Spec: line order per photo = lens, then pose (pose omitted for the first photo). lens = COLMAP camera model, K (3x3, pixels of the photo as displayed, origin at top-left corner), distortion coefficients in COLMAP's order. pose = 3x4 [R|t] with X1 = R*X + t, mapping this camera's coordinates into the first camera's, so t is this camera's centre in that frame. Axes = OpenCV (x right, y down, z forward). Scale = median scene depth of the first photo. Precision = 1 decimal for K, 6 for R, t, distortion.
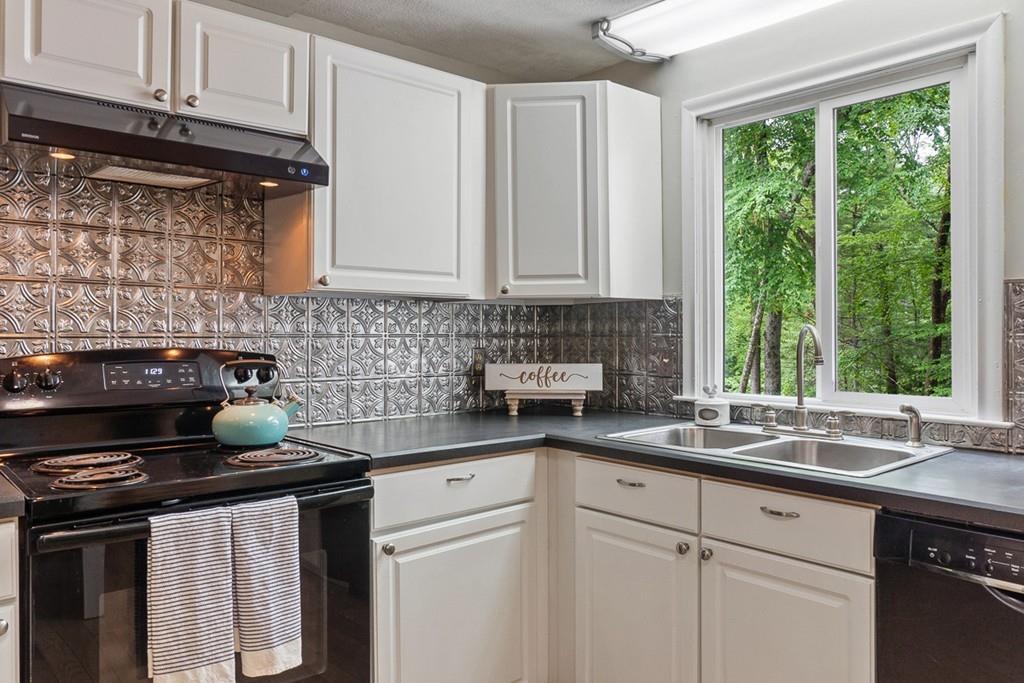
lens RADIAL K [[768.1, 0, 512.0], [0, 768.1, 328.7], [0, 0, 1]] dist [0.002037, -0.002697]
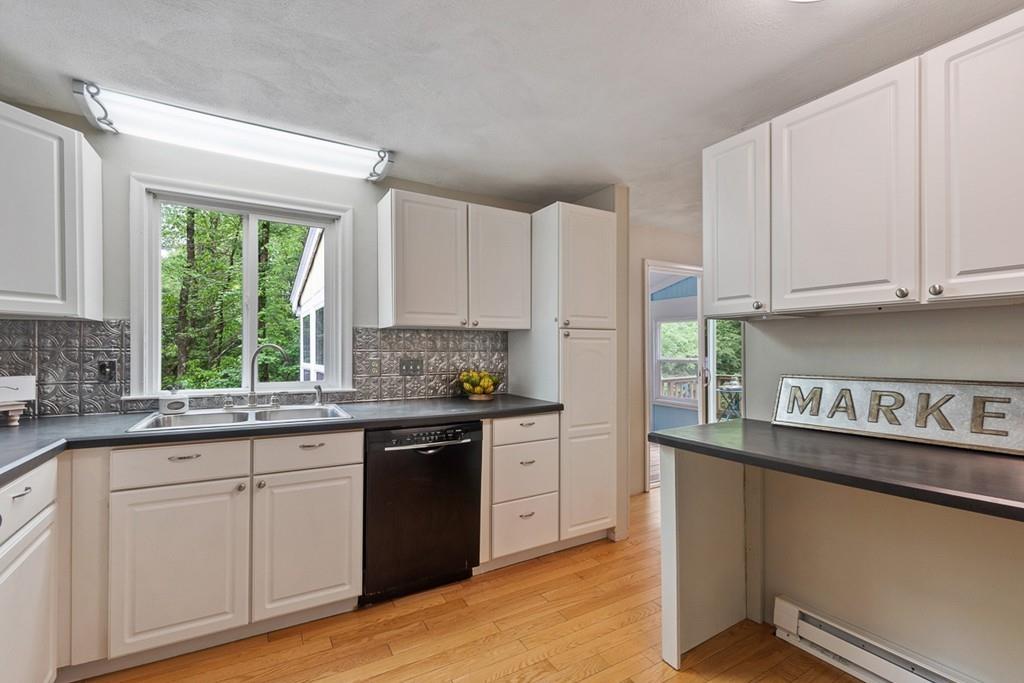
lens RADIAL K [[449.7, 0, 518.6], [0, 449.7, 345.8], [0, 0, 1]] dist [-0.000777, 0.000344]
pose [[0.167294, 0.013123, 0.985820, -0.487921], [-0.011284, 0.999871, -0.011395, 0.003103], [-0.985842, -0.009218, 0.167420, 0.248637]]
